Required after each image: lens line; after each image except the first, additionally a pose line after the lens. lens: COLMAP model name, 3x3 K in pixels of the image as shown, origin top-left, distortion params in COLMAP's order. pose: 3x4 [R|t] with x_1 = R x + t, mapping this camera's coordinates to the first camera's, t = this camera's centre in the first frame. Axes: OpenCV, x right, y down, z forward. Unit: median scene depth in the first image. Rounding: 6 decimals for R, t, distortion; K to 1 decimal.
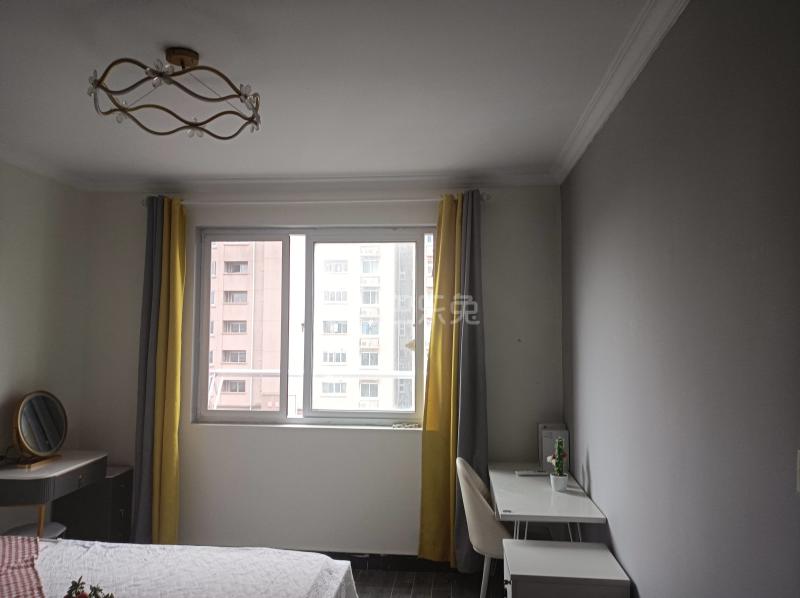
lens RADIAL K [[581.5, 0, 404.6], [0, 581.5, 299.2], [0, 0, 1]] dist [0.025969, -0.007865]
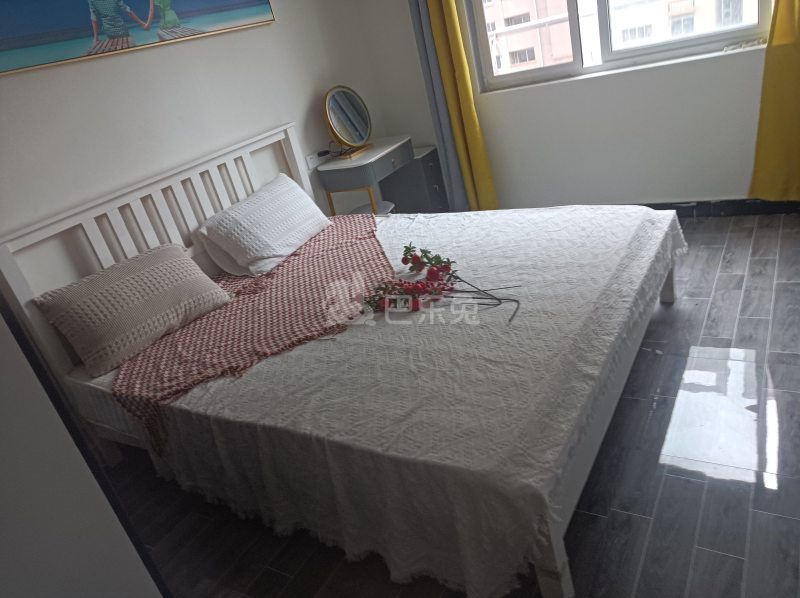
lens RADIAL K [[581.5, 0, 404.6], [0, 581.5, 299.2], [0, 0, 1]] dist [0.025969, -0.007865]
pose [[0.872664, -0.014715, -0.488099, -0.017919], [0.267757, 0.850306, 0.453085, 0.043238], [0.408366, -0.526083, 0.745972, 0.082532]]
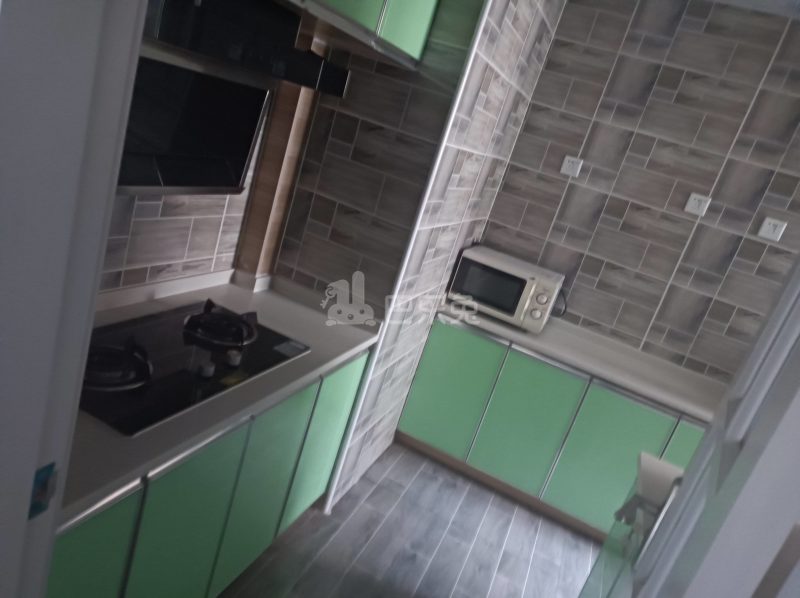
lens RADIAL K [[589.3, 0, 400.0], [0, 589.3, 299.0], [0, 0, 1]] dist [0.005860, 0.002858]
pose [[-0.915465, -0.359339, 0.181104, 0.088305], [-0.317333, 0.921435, 0.224183, 0.107563], [-0.247433, 0.147761, -0.957572, 1.526028]]
